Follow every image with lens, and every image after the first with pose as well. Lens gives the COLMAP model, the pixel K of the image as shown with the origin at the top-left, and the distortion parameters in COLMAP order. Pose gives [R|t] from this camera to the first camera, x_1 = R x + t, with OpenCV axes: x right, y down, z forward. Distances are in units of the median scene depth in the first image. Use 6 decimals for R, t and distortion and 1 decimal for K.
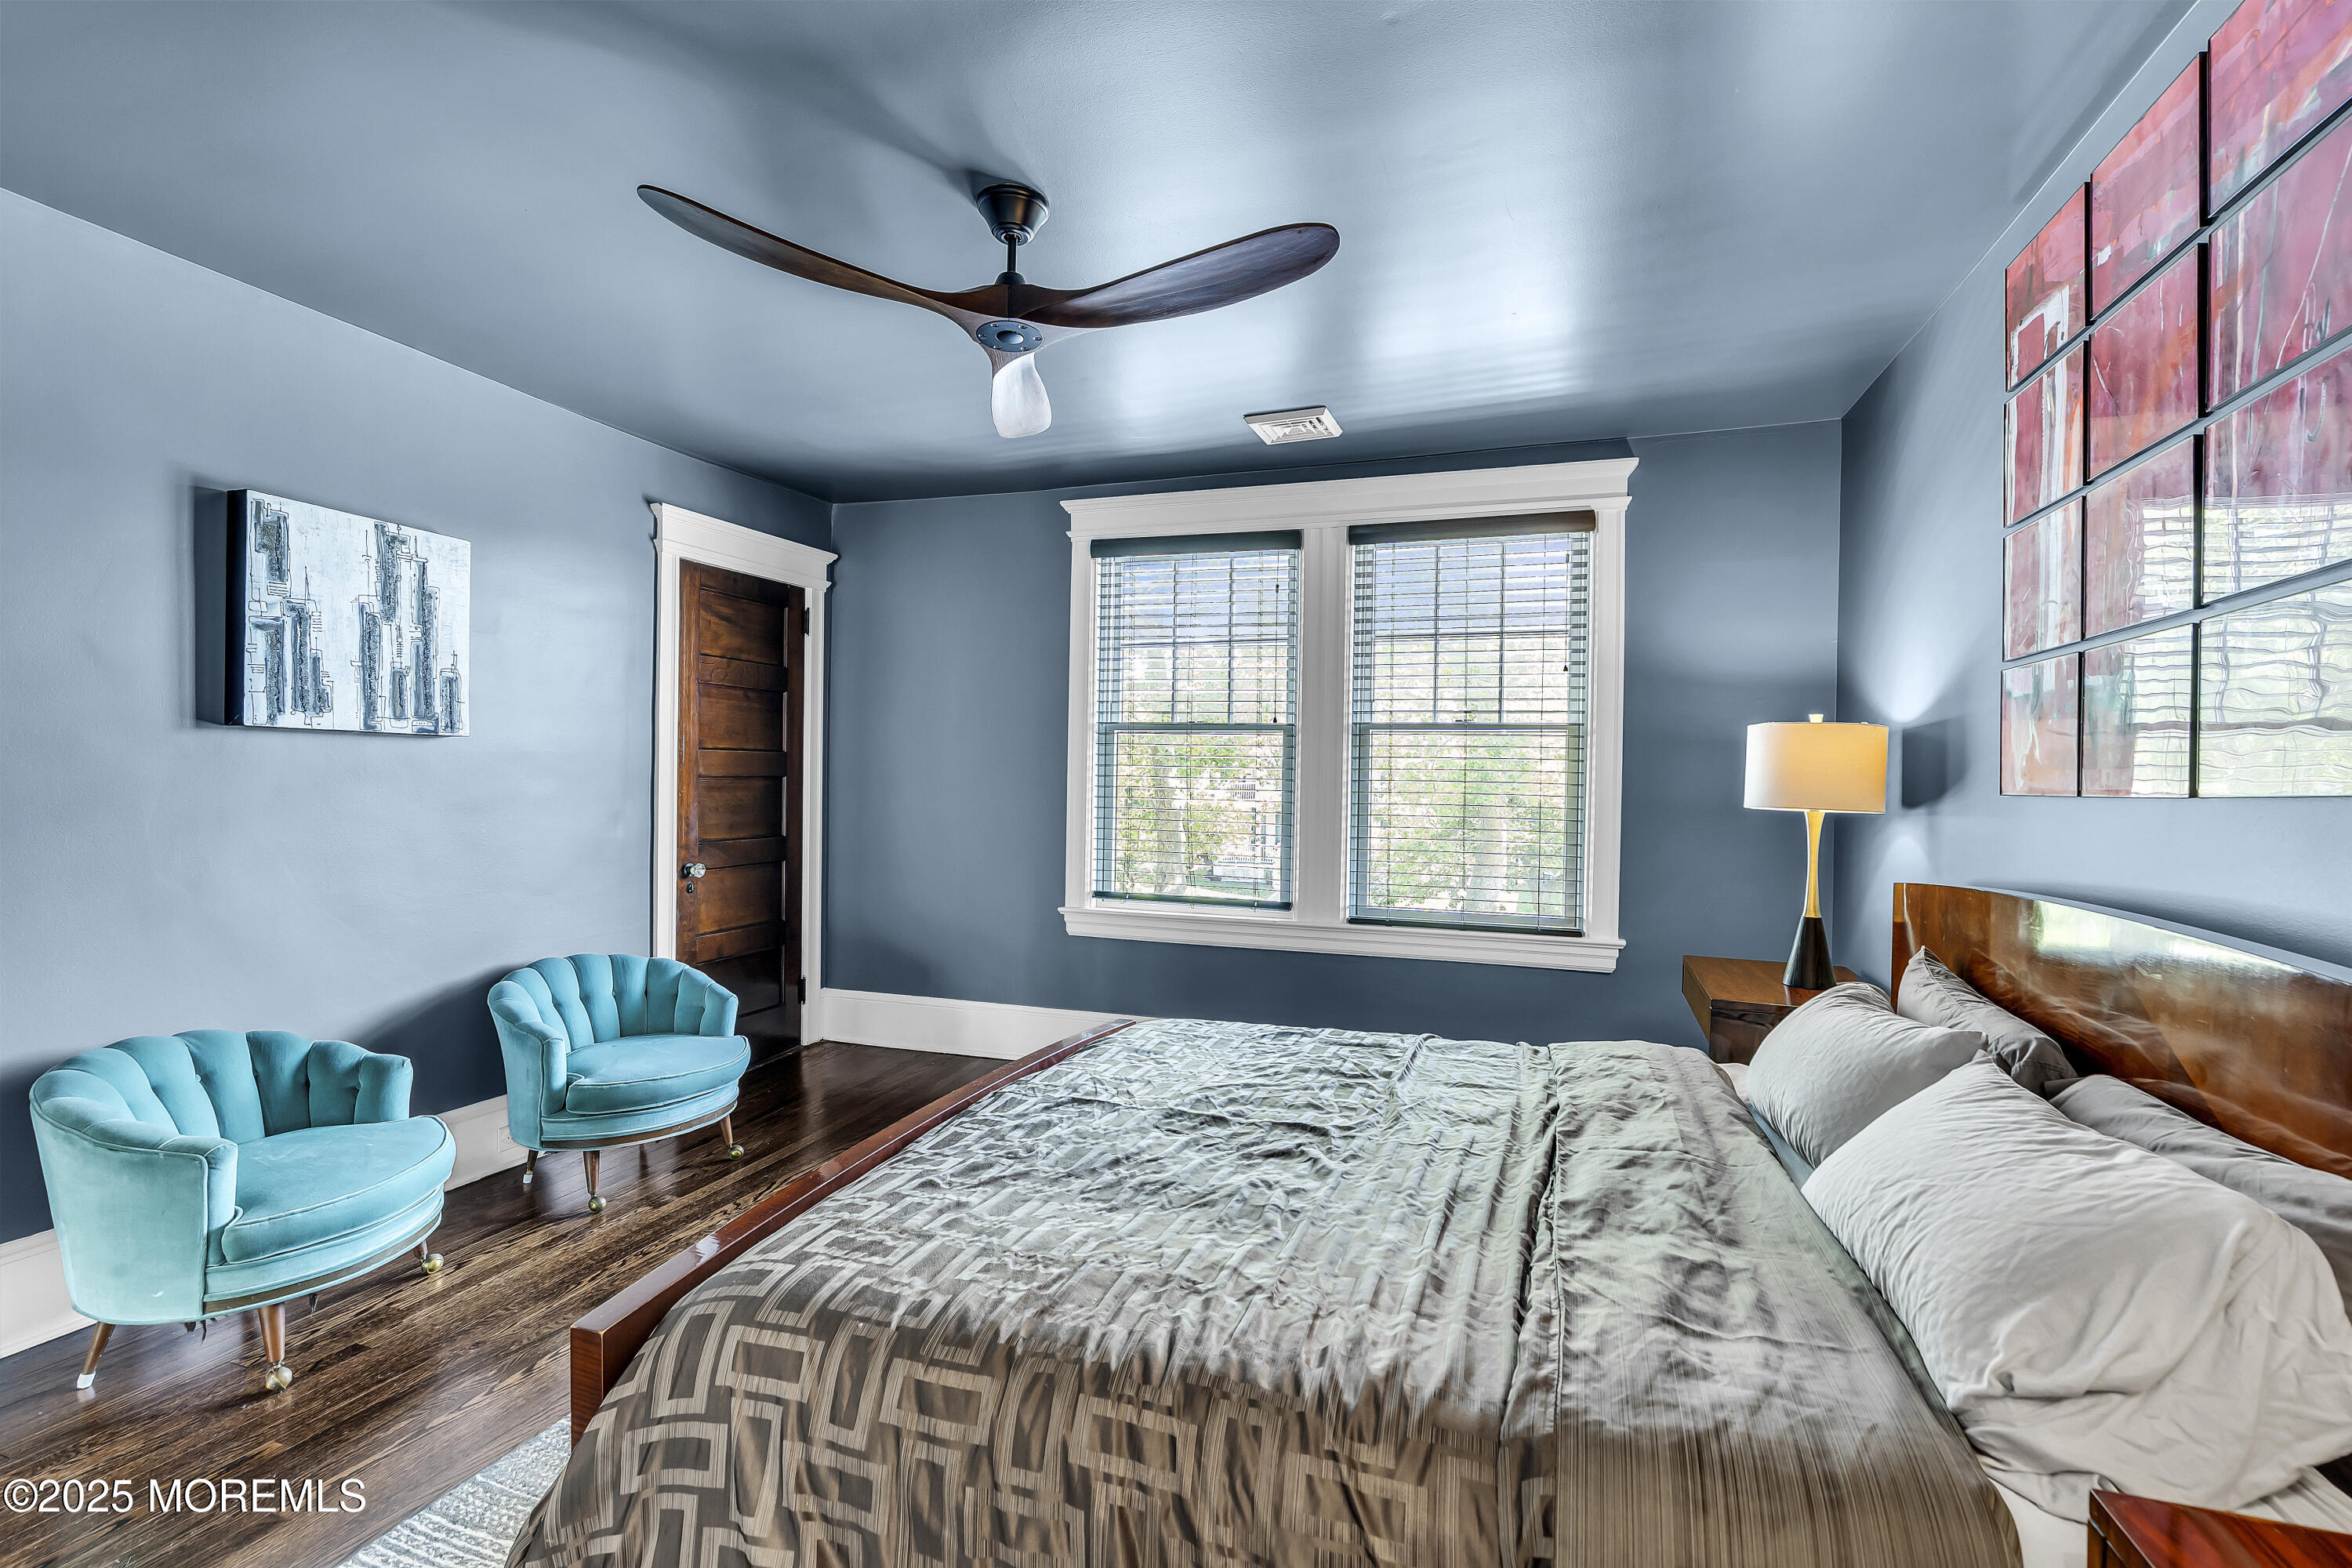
lens RADIAL K [[1063.6, 0, 1187.2], [0, 1063.6, 790.0], [0, 0, 1]] dist [-0.022154, 0.001399]
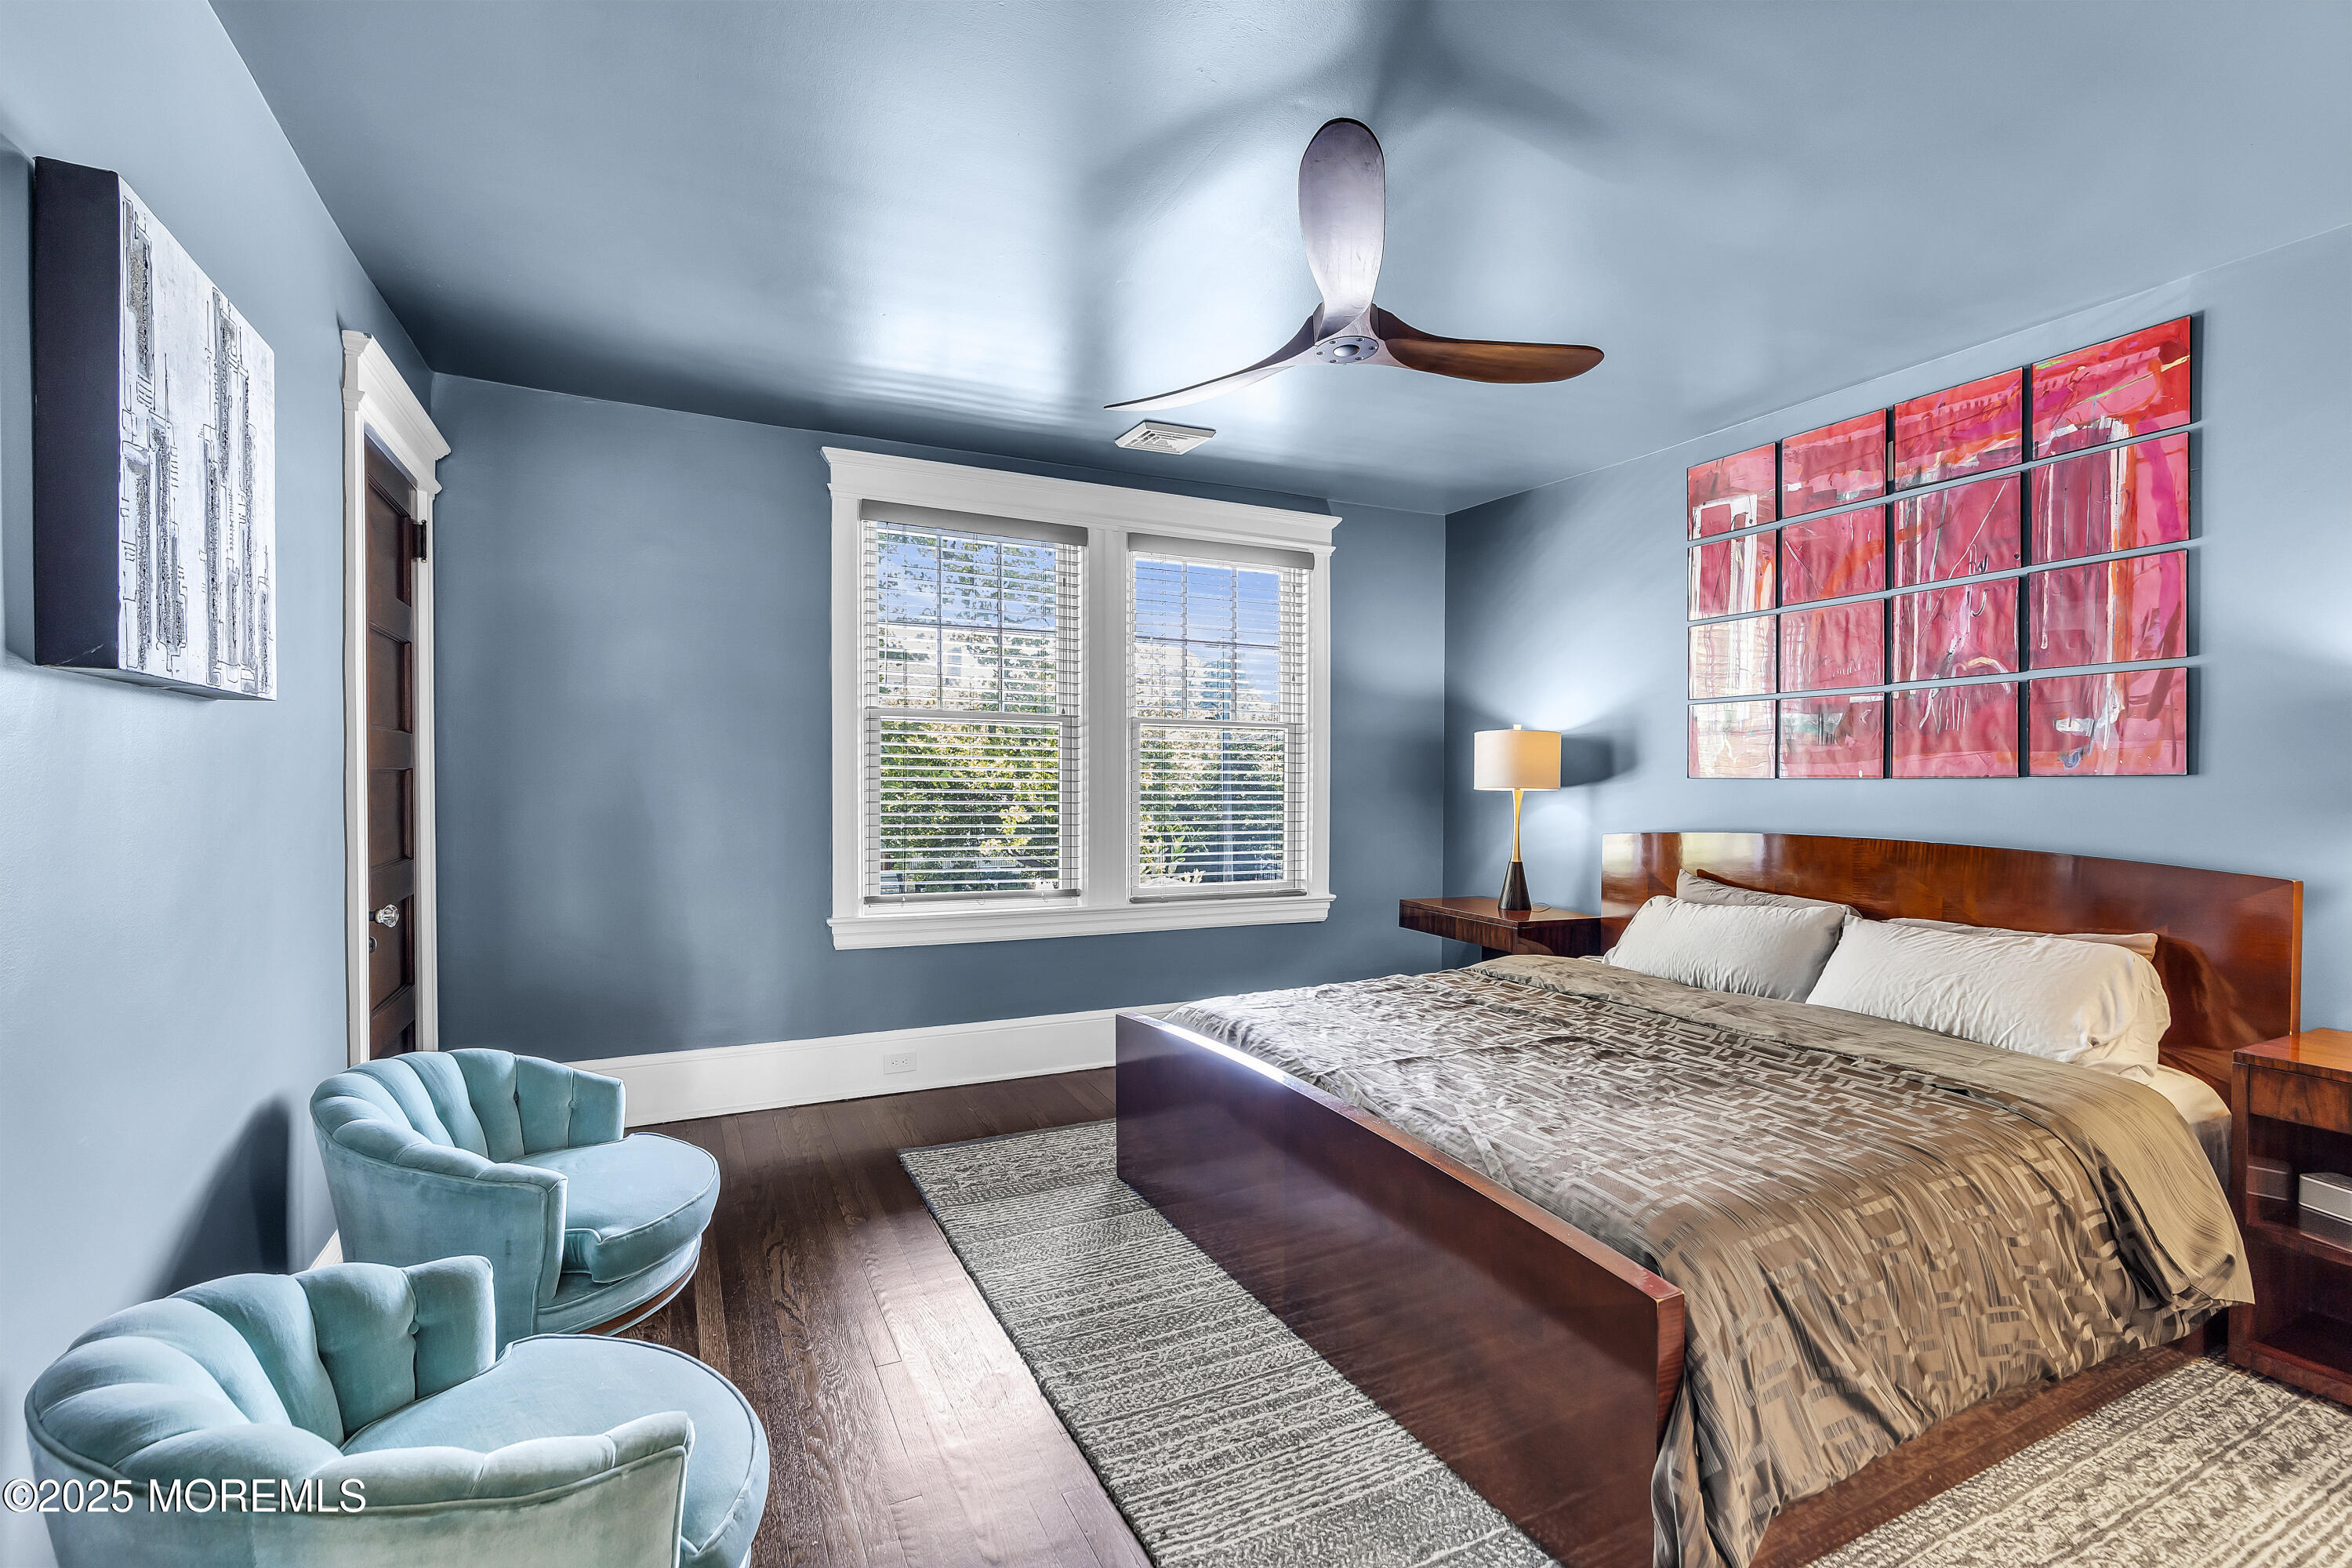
lens RADIAL K [[1063.6, 0, 1186.8], [0, 1063.6, 782.5], [0, 0, 1]] dist [-0.022154, 0.001399]
pose [[0.707228, -0.012787, 0.706870, -0.614995], [0.008260, 0.999918, 0.009825, -0.007304], [-0.706937, -0.001110, 0.707275, 0.220661]]
